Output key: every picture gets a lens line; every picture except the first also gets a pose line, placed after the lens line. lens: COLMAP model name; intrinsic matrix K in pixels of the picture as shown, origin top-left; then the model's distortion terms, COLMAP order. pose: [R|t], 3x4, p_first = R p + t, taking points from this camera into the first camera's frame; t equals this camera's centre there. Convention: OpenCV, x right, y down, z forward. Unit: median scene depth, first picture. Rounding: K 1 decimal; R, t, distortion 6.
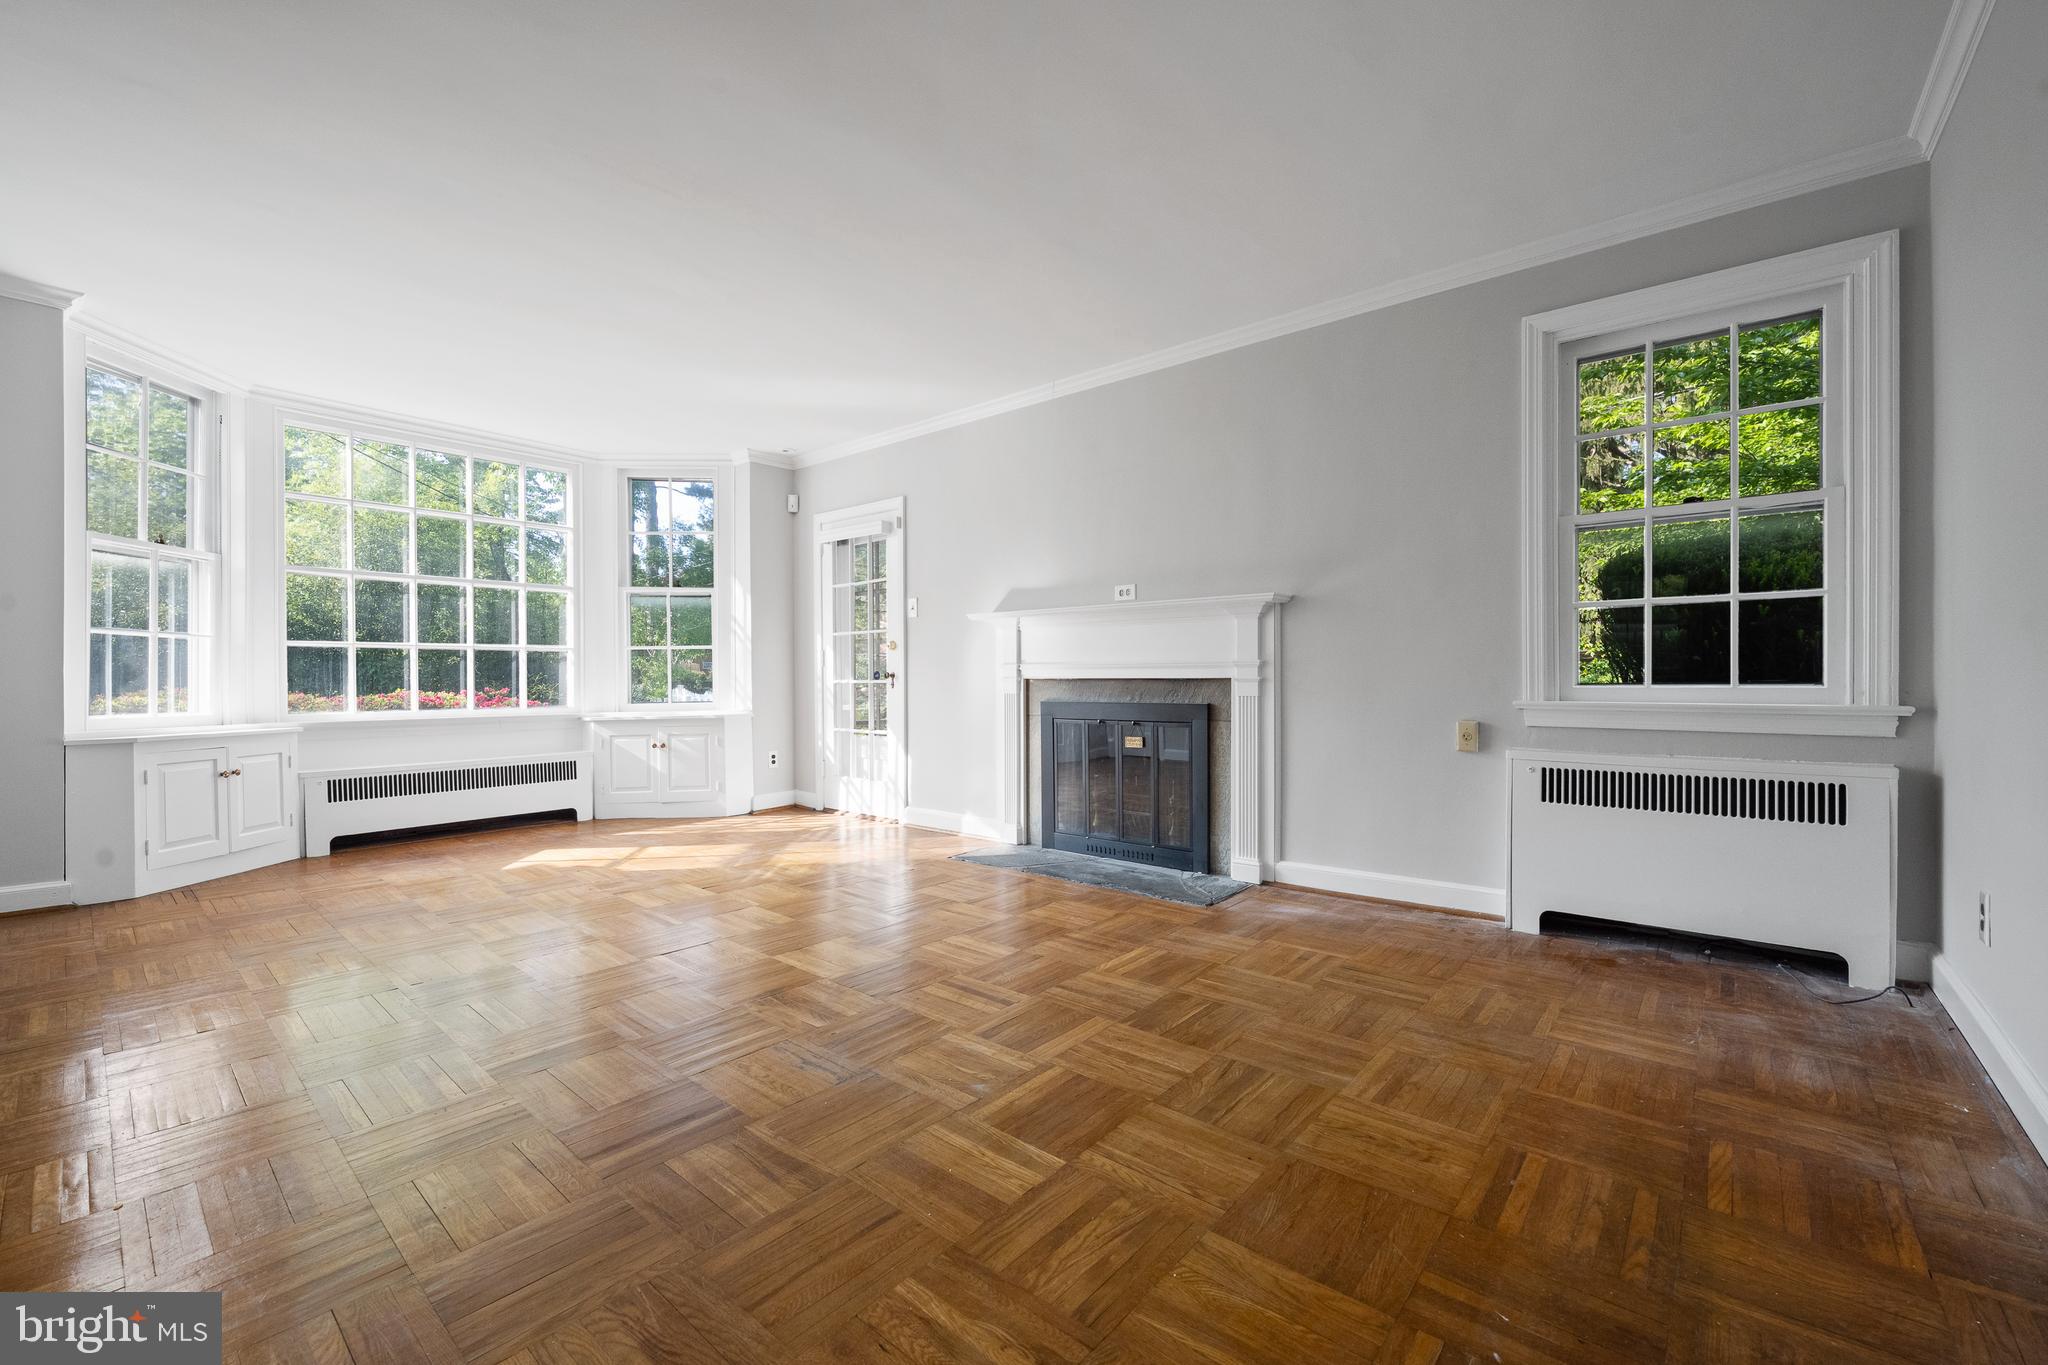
lens RADIAL K [[822.4, 0, 1029.4], [0, 822.4, 682.2], [0, 0, 1]] dist [-0.007531, -0.000045]
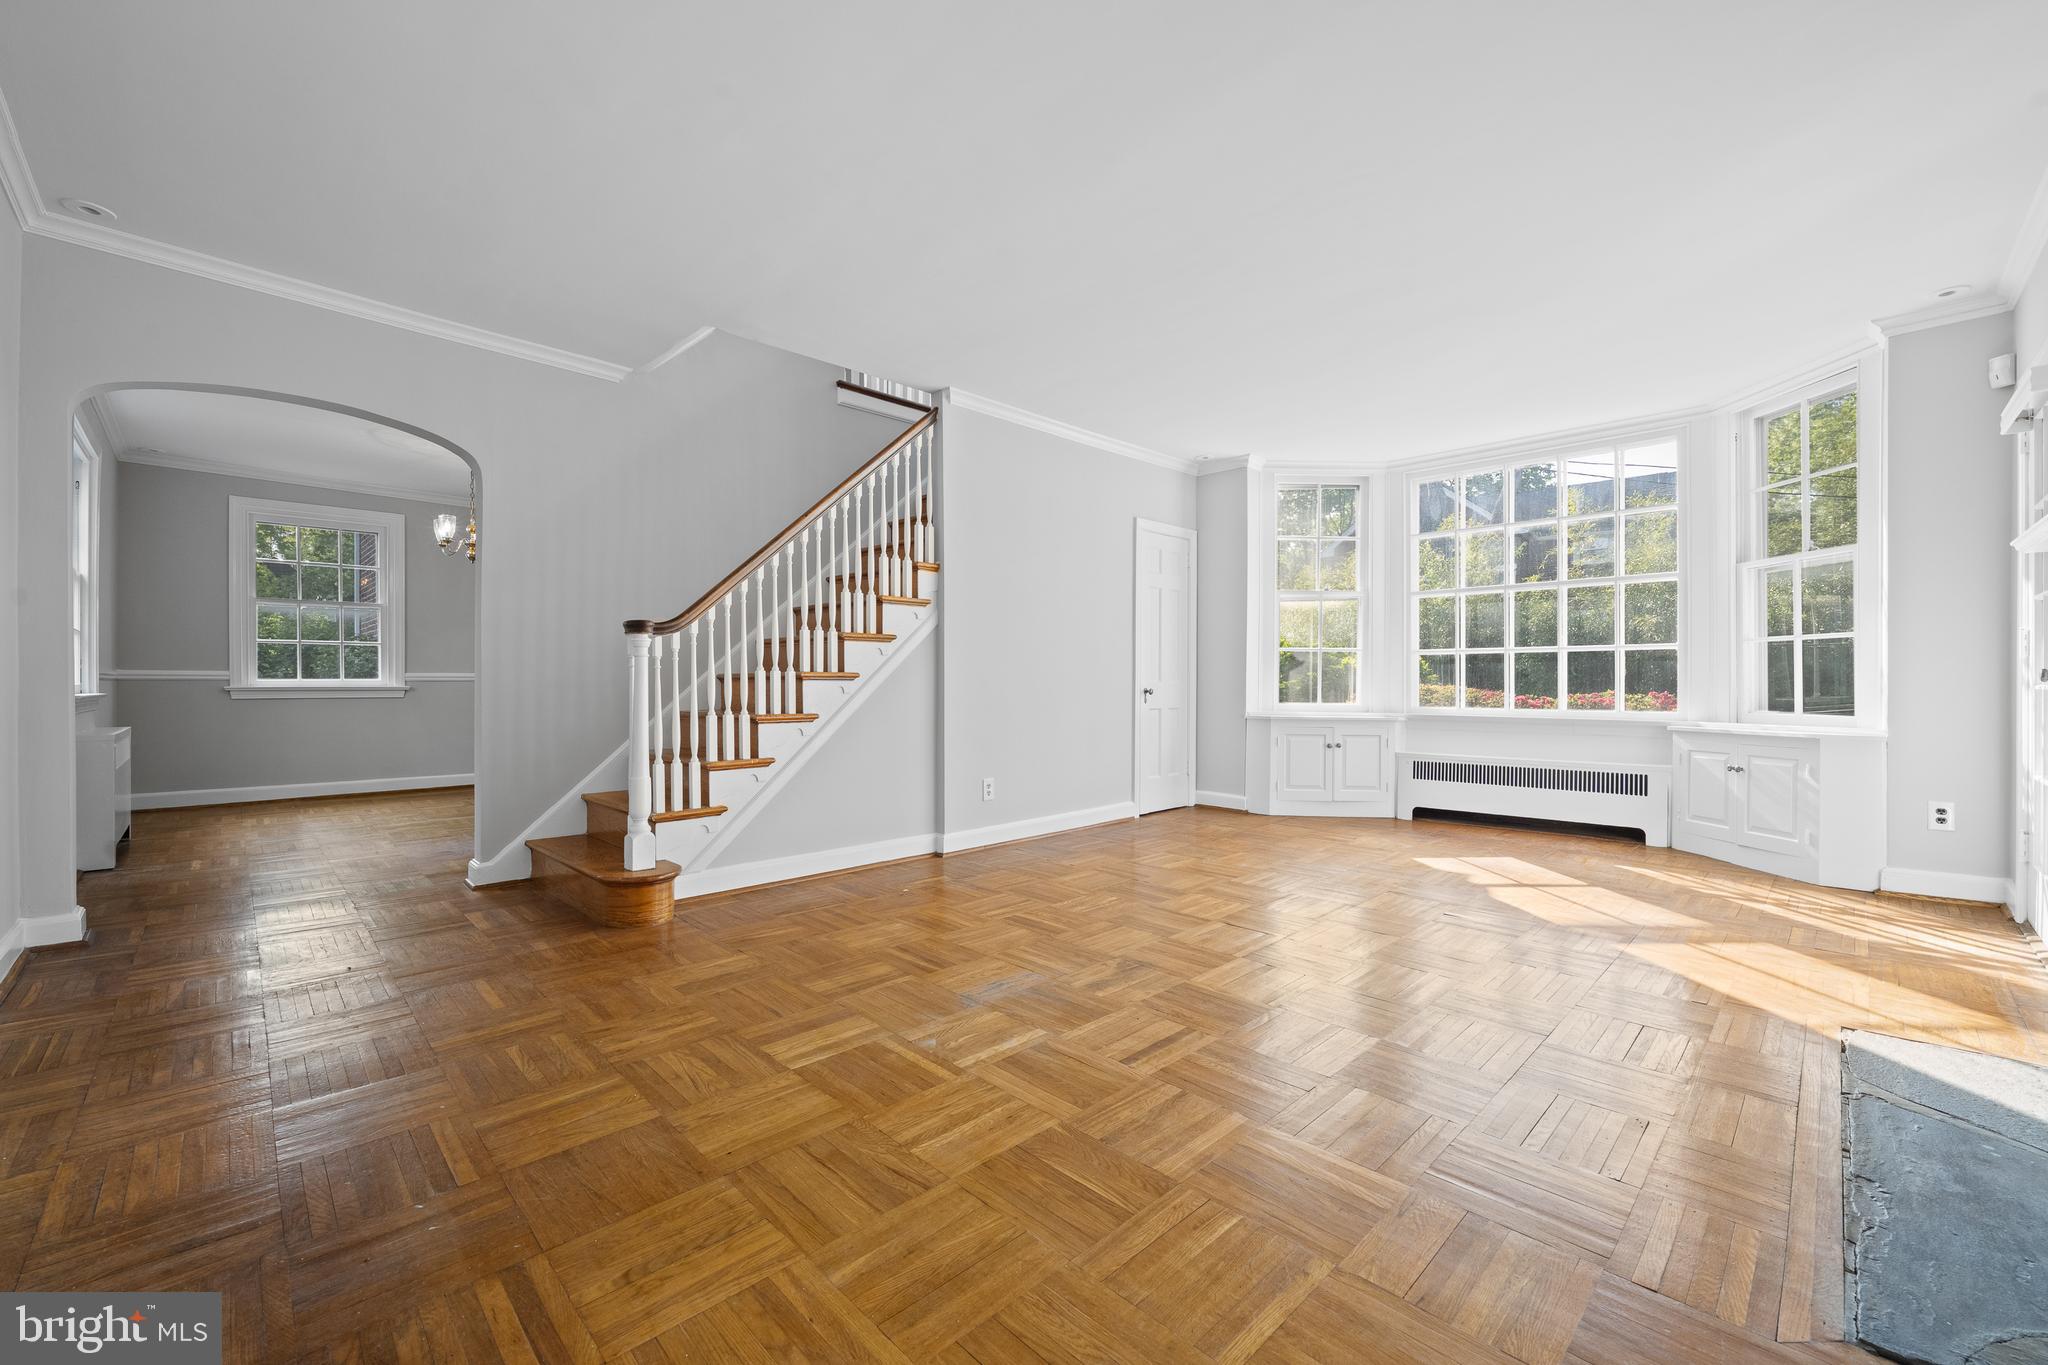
lens RADIAL K [[822.4, 0, 1029.4], [0, 822.4, 682.2], [0, 0, 1]] dist [-0.007531, -0.000045]
pose [[-0.083950, 0.004404, -0.996460, 0.578076], [-0.004678, 0.999977, 0.004814, -0.005440], [0.996459, 0.005065, -0.083928, 0.672352]]
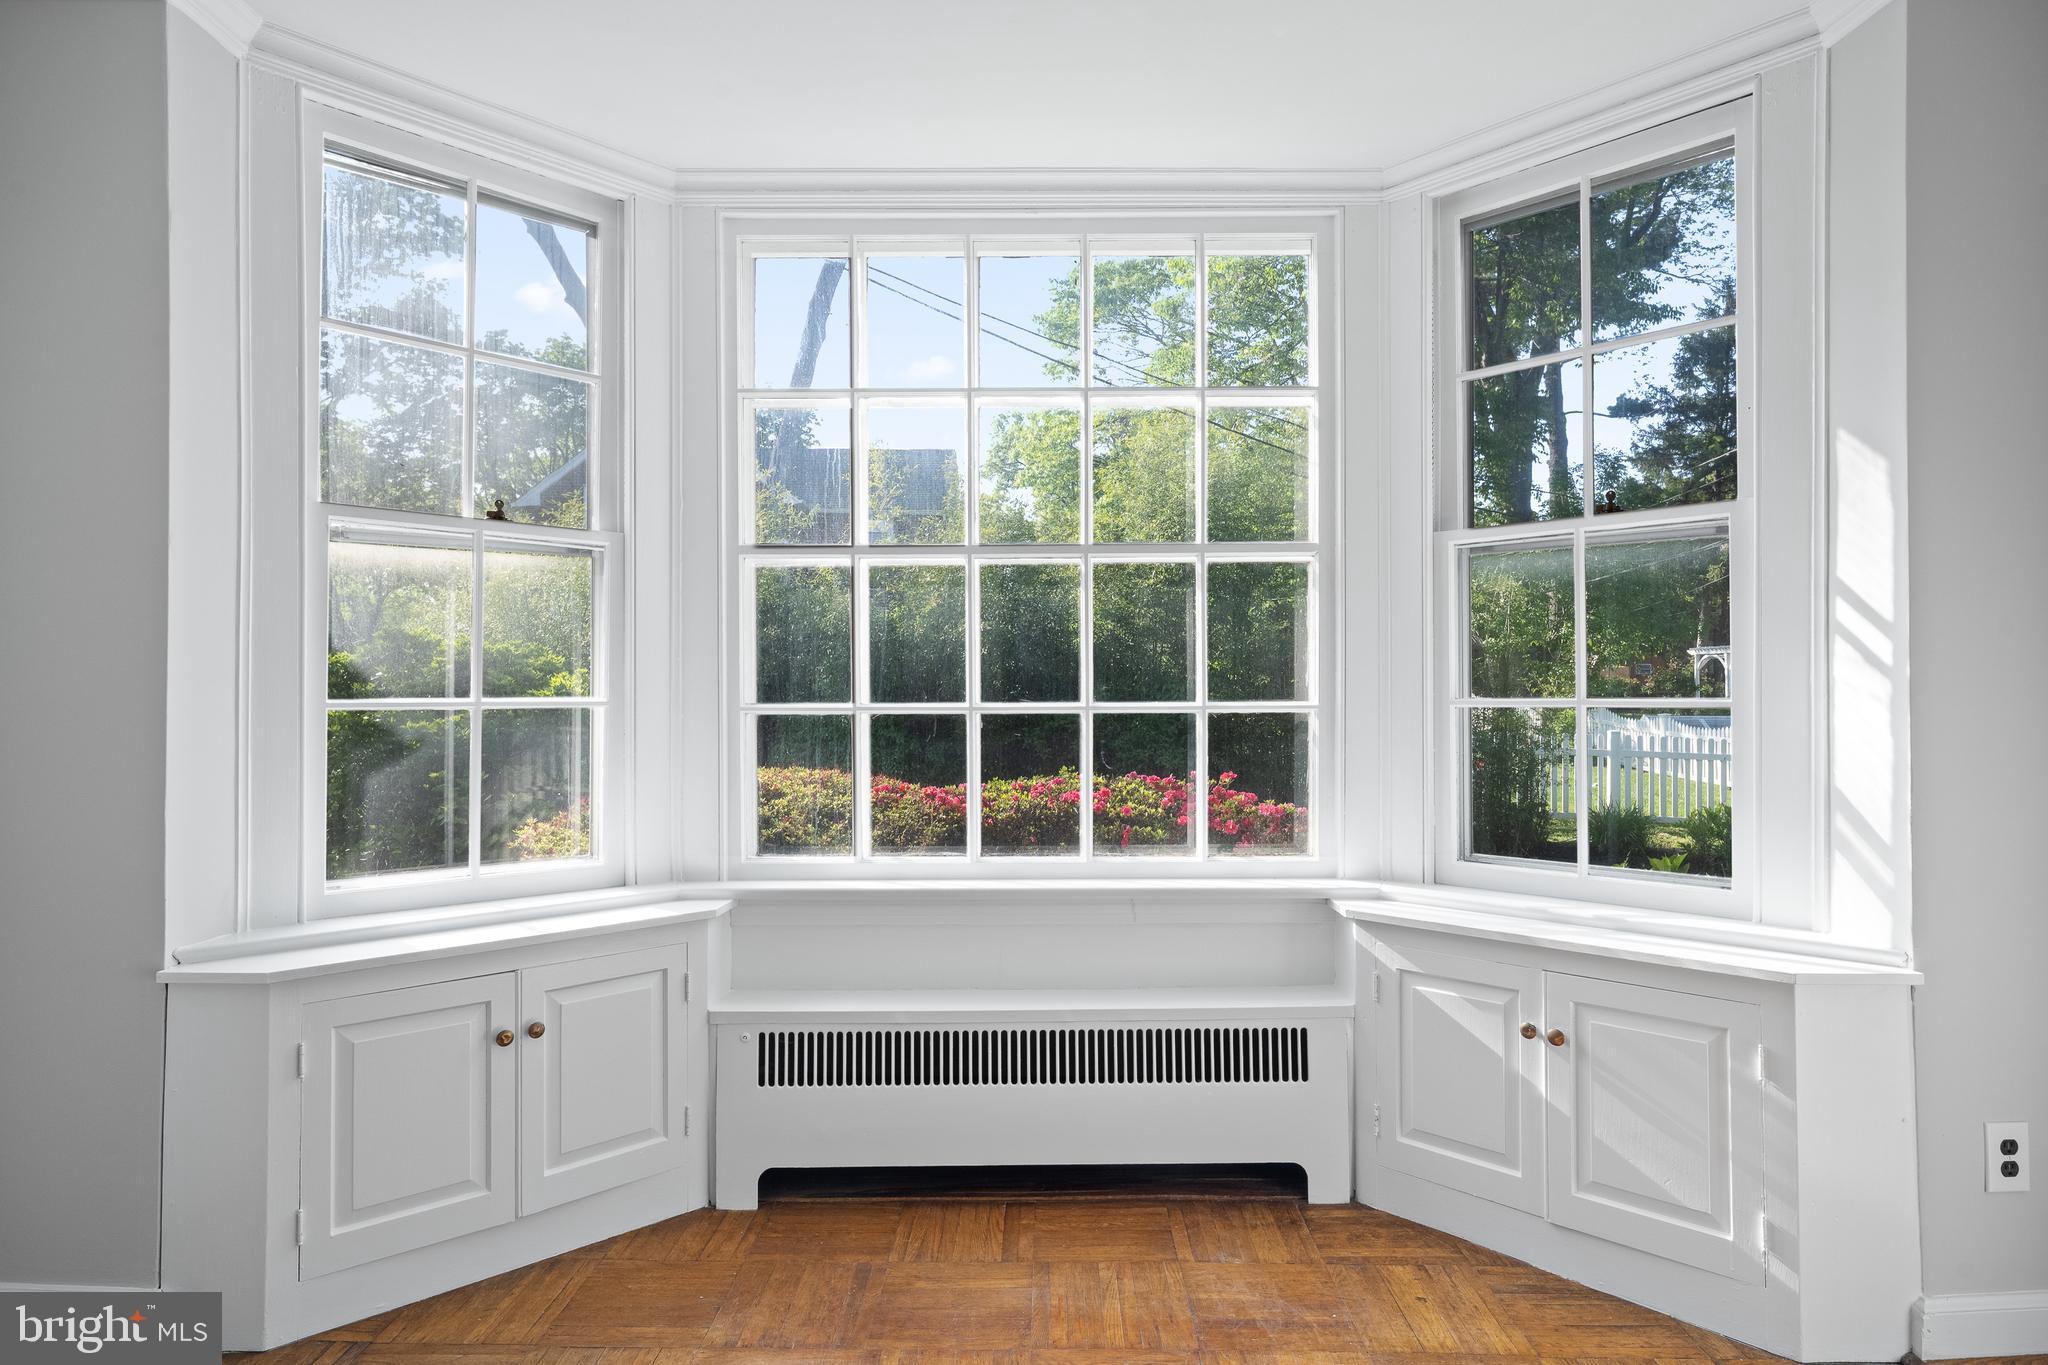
lens RADIAL K [[1089.9, 0, 1021.2], [0, 1089.9, 687.1], [0, 0, 1]] dist [0.002622, 0.000582]
pose [[0.629856, 0.004085, -0.776701, -0.421608], [-0.004185, 0.999990, 0.001865, -0.083793], [0.776701, 0.002076, 0.629866, 0.965856]]
